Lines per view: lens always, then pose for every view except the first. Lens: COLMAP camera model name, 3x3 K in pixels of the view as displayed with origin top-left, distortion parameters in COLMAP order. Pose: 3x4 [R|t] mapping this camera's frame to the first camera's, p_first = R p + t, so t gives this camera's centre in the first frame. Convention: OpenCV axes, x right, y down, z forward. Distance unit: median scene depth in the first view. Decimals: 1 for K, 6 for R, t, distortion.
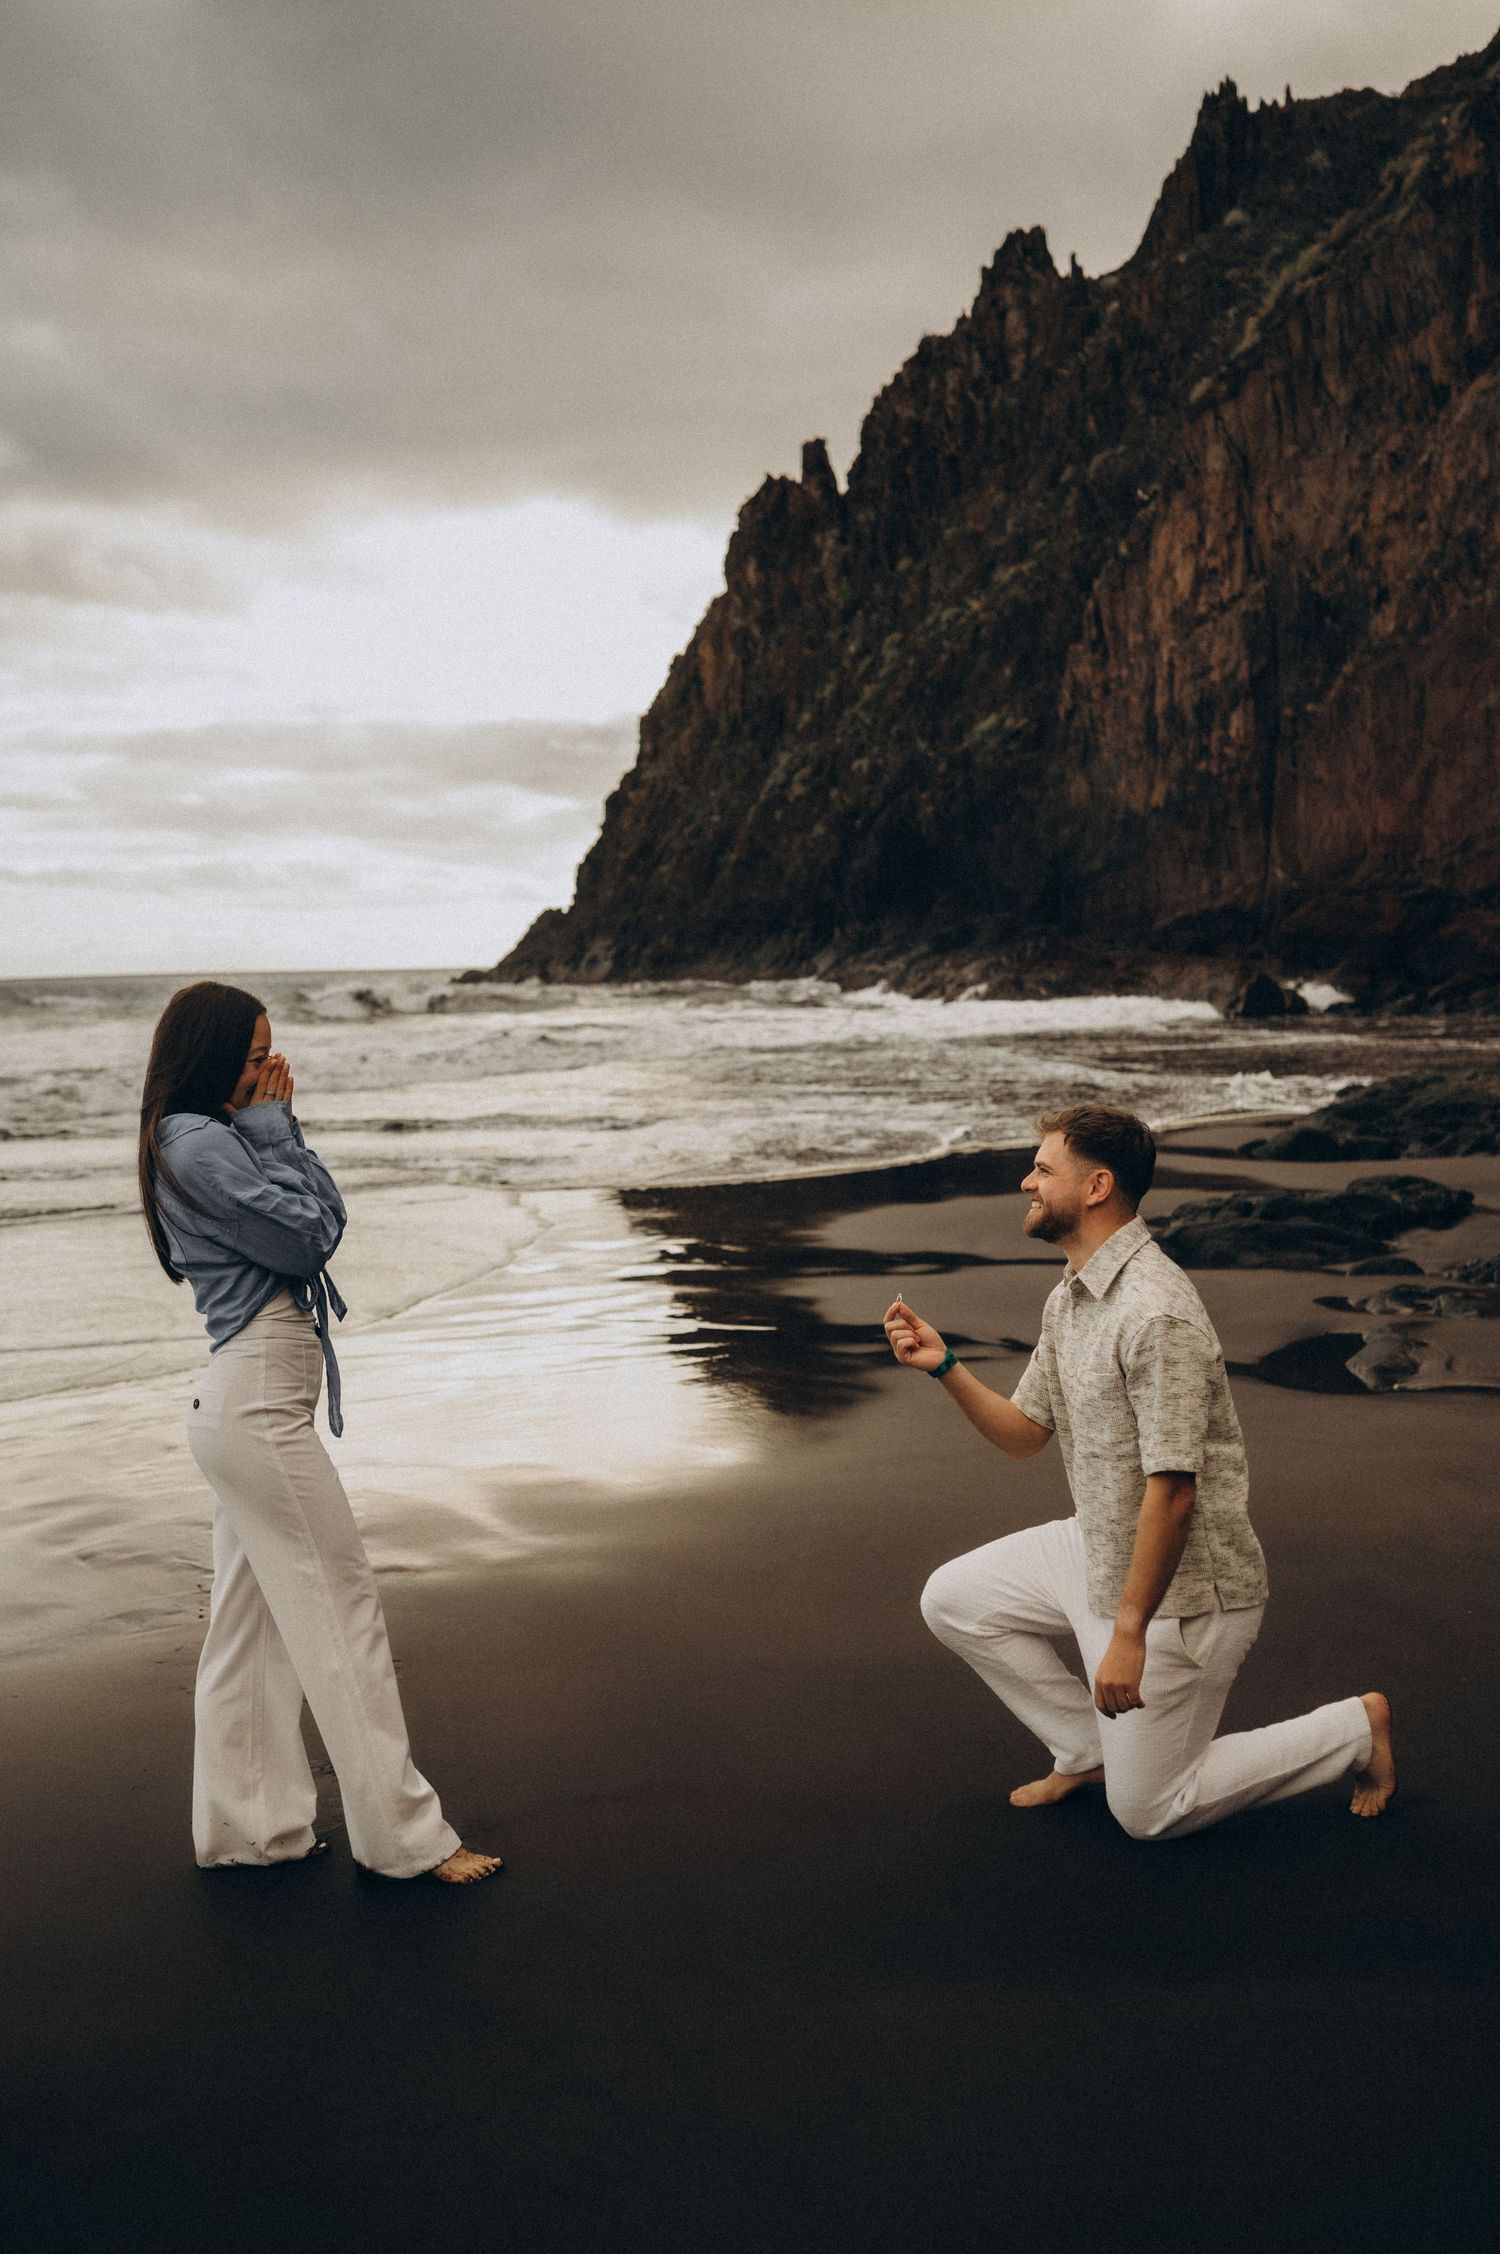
lens RADIAL K [[2261.1, 0, 752.0], [0, 2261.1, 1130.6], [0, 0, 1]] dist [0.017782, 0.000000]
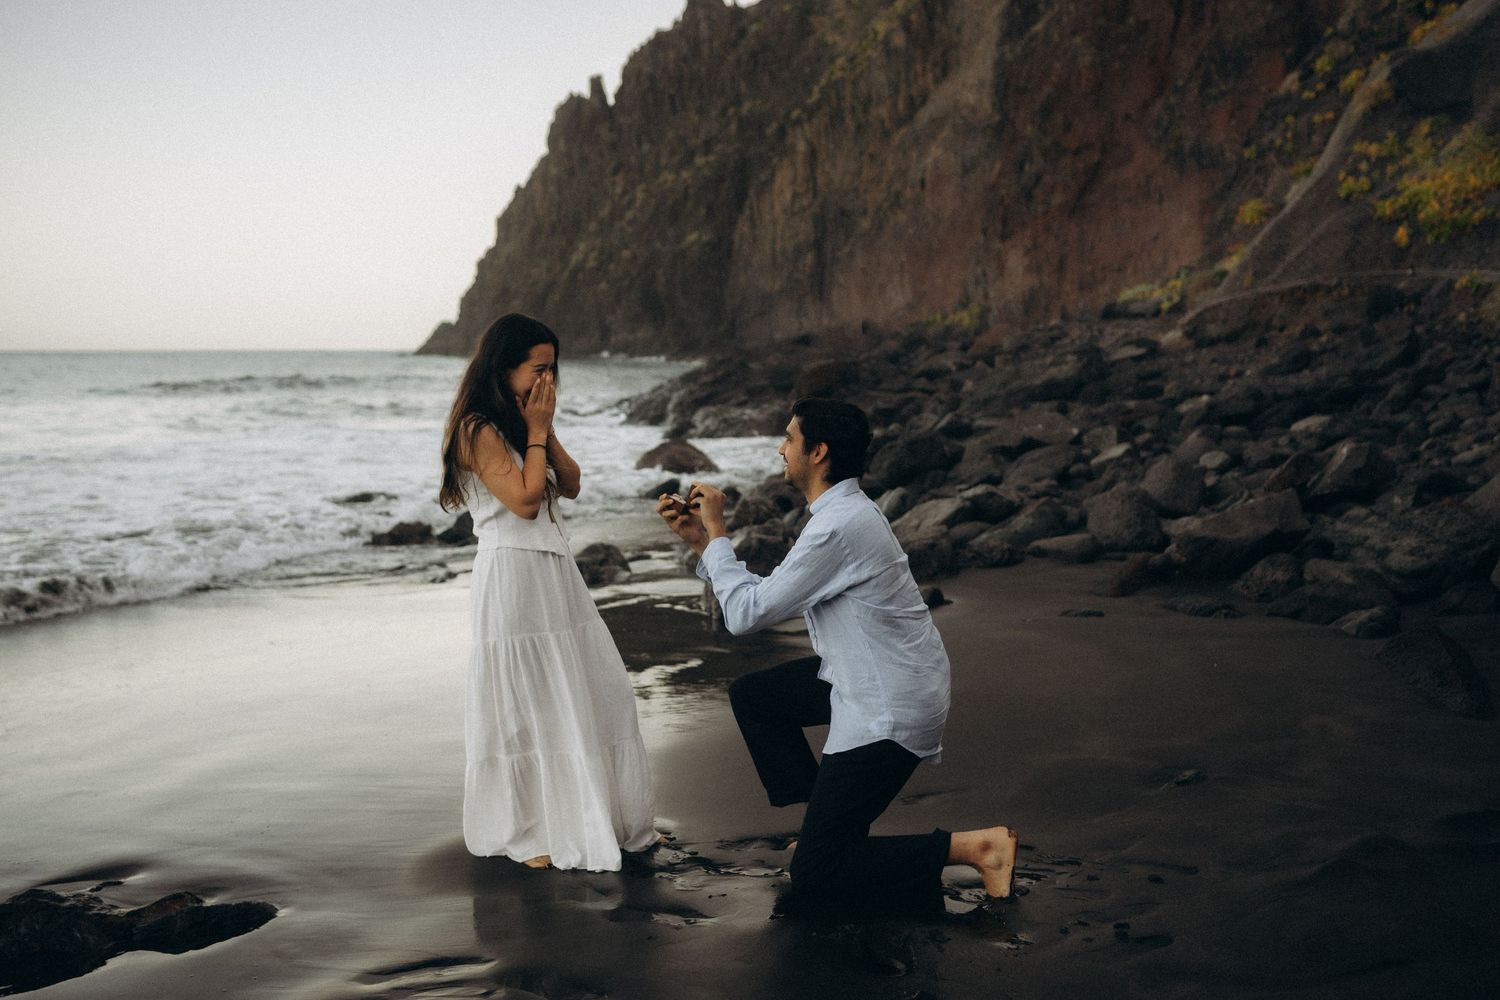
lens RADIAL K [[1532.0, 0, 749.2], [0, 1532.0, 504.5], [0, 0, 1]] dist [0.013087, 0.000000]
pose [[0.986541, 0.001206, 0.163508, -0.066135], [-0.004962, 0.999733, 0.022564, 0.026650], [-0.163438, -0.023071, 0.986284, -0.345639]]
